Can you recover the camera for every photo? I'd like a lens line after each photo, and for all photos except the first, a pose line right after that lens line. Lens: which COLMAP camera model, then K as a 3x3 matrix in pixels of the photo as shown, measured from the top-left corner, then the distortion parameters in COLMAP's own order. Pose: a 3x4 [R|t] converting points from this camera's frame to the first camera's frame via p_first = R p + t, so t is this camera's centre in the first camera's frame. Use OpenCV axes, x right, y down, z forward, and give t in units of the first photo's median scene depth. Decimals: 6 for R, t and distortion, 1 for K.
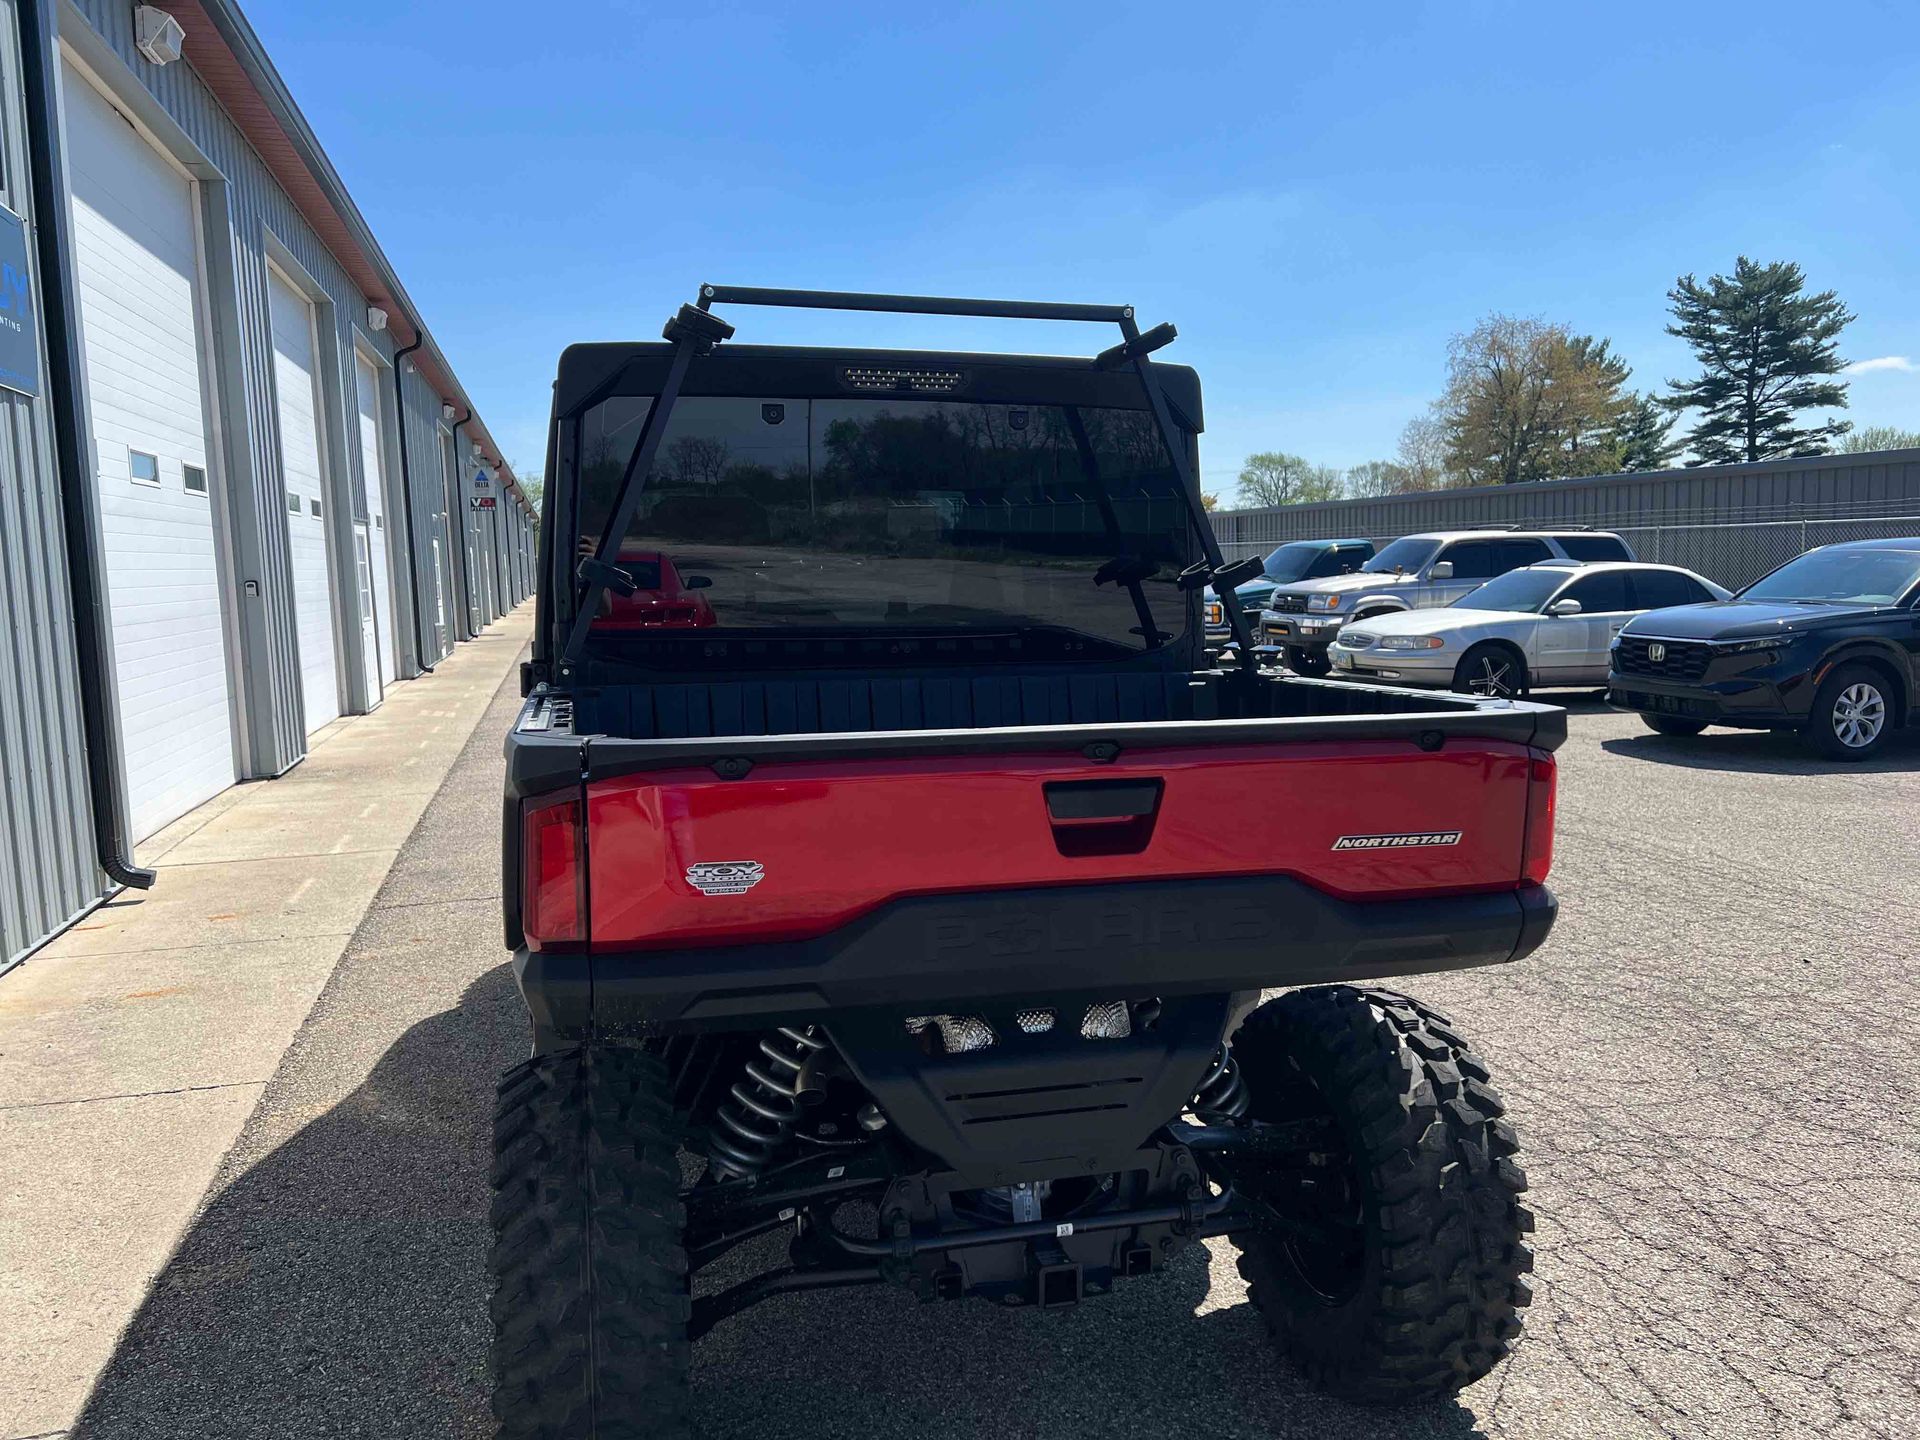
lens RADIAL K [[1440.7, 0, 944.8], [0, 1440.7, 718.5], [0, 0, 1]] dist [0.032974, -0.030002]
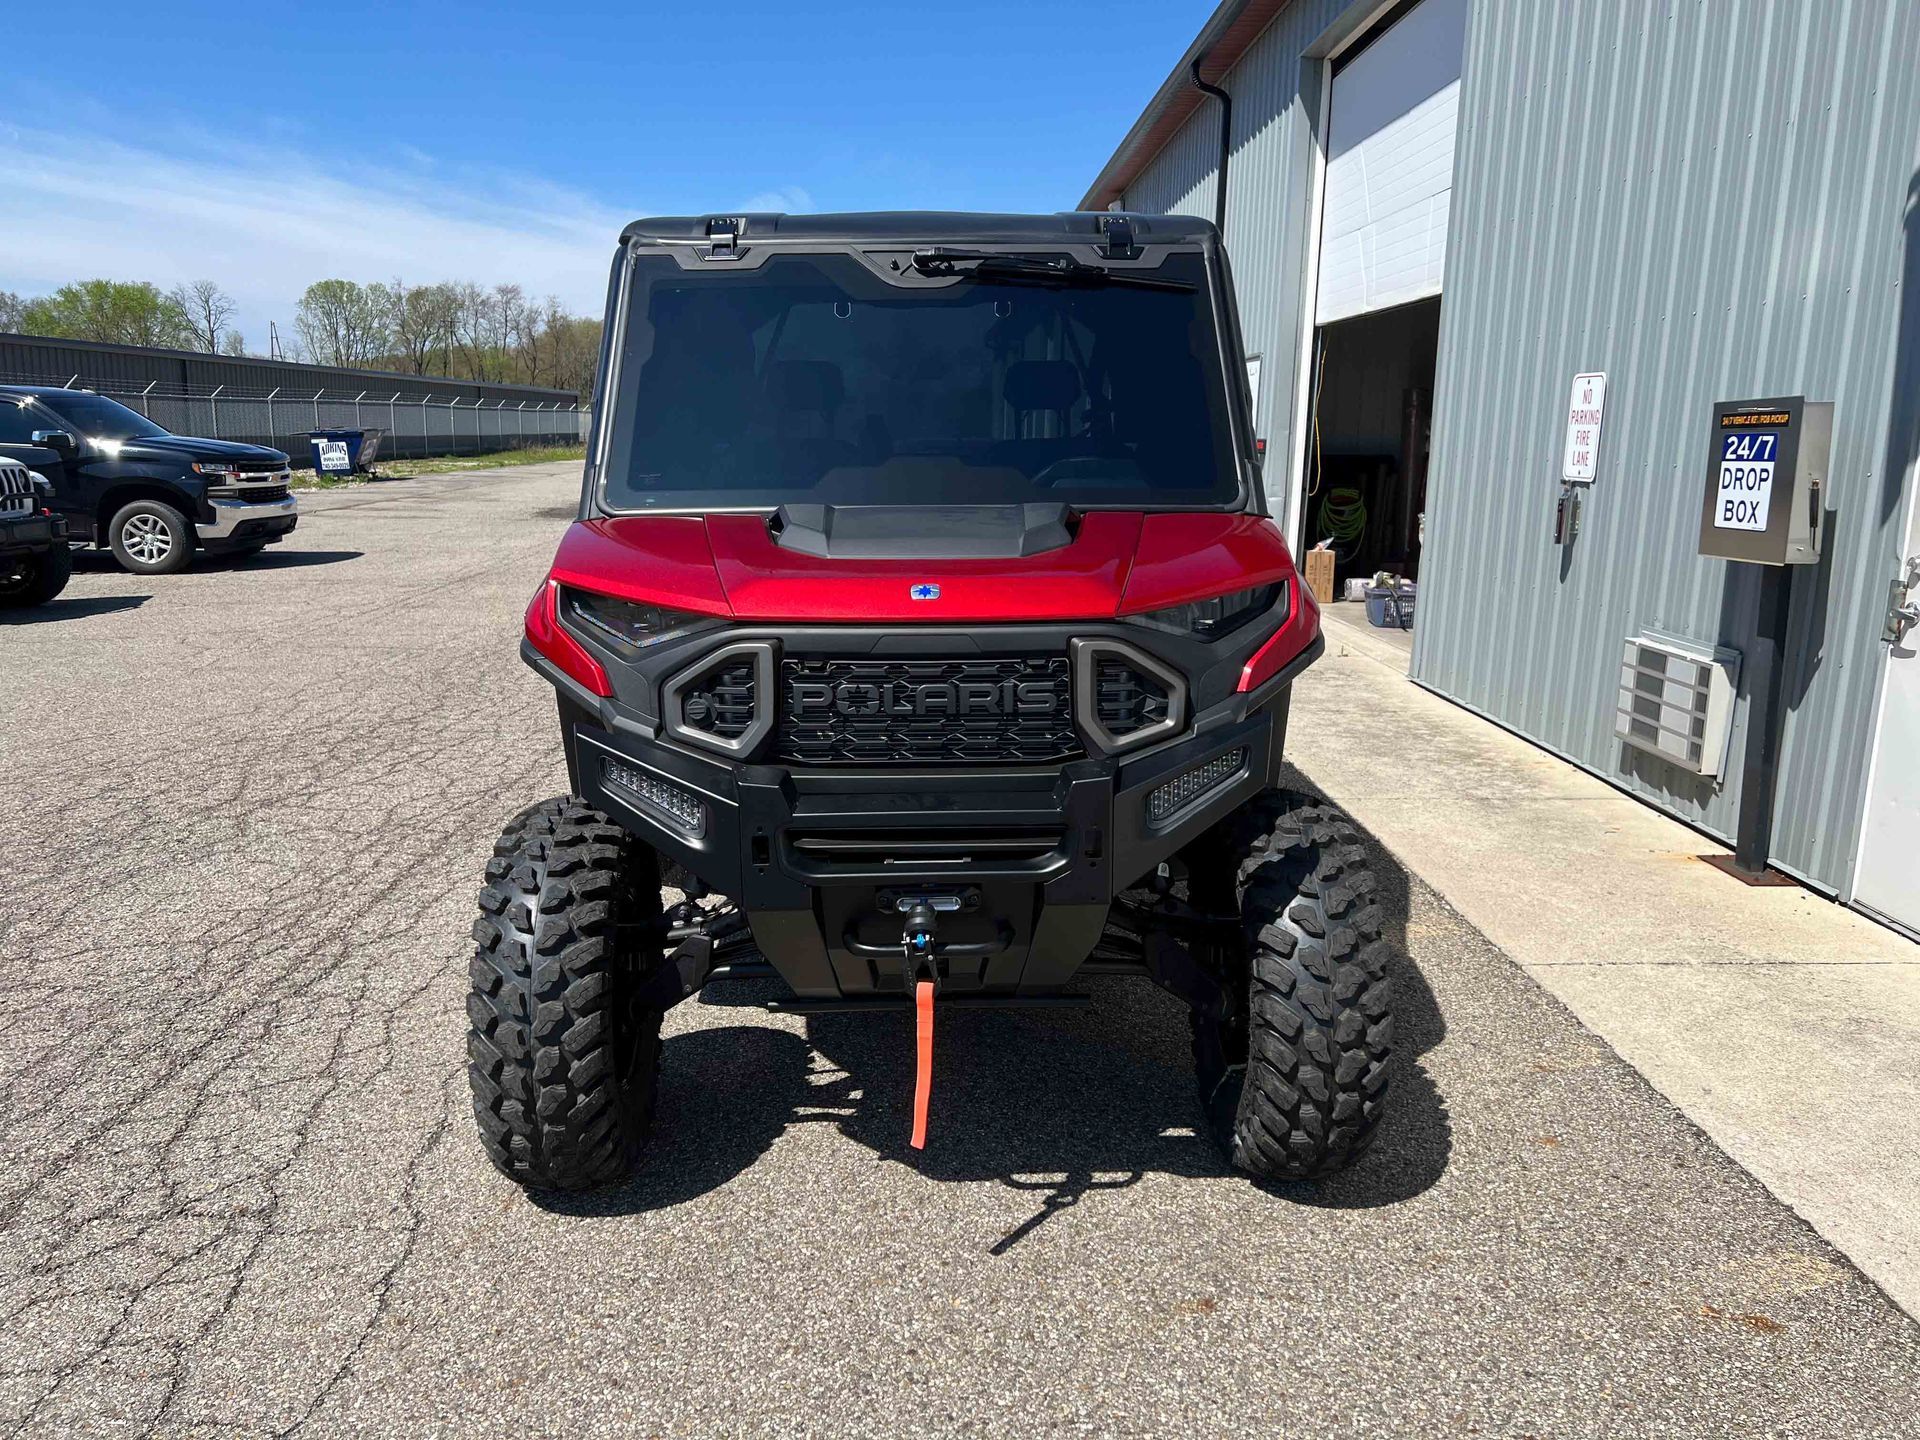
lens RADIAL K [[1440.7, 0, 955.9], [0, 1440.7, 716.8], [0, 0, 1]] dist [0.032974, -0.030002]
pose [[-0.973181, -0.034241, 0.227480, -0.364240], [0.034611, 0.955809, 0.291943, -0.203450], [-0.227424, 0.291987, -0.928990, 2.135657]]
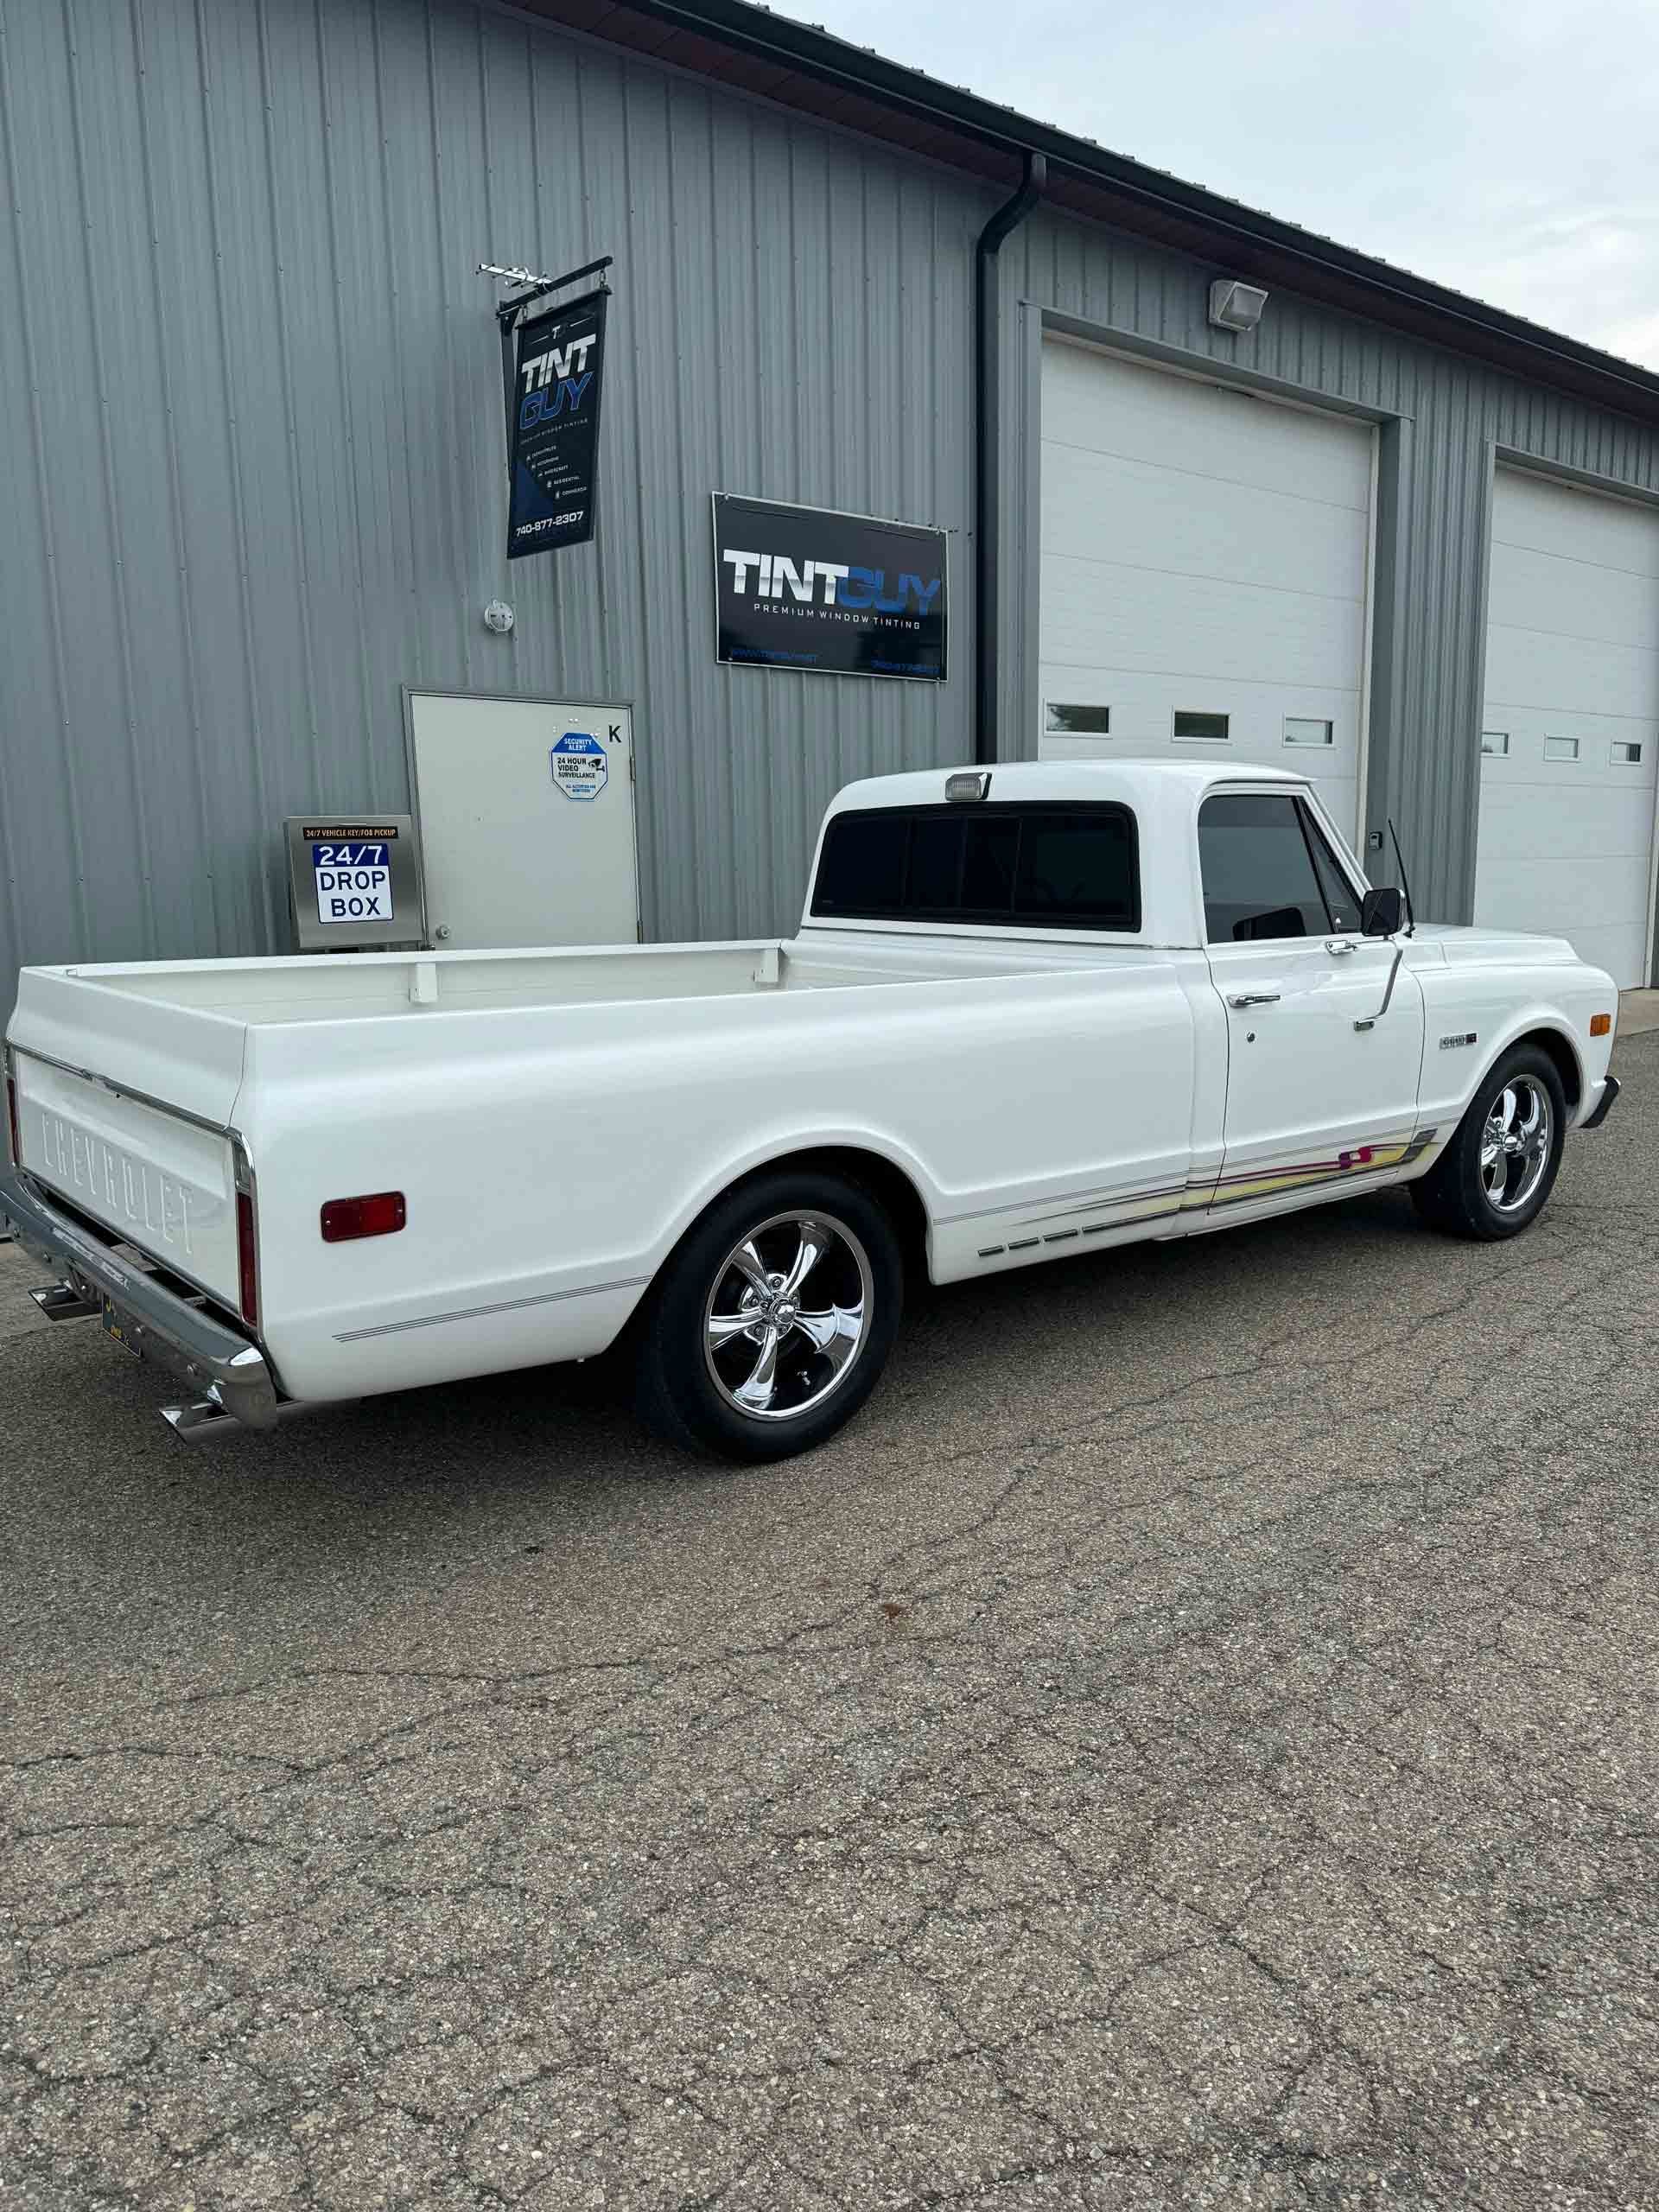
lens RADIAL K [[1552.7, 0, 834.0], [0, 1552.7, 1123.9], [0, 0, 1]] dist [0.046856, -0.067110]
pose [[0.422596, 0.167393, -0.890725, 0.951018], [-0.094303, 0.985582, 0.140479, -0.043563], [0.901399, 0.024633, 0.432289, 0.573521]]
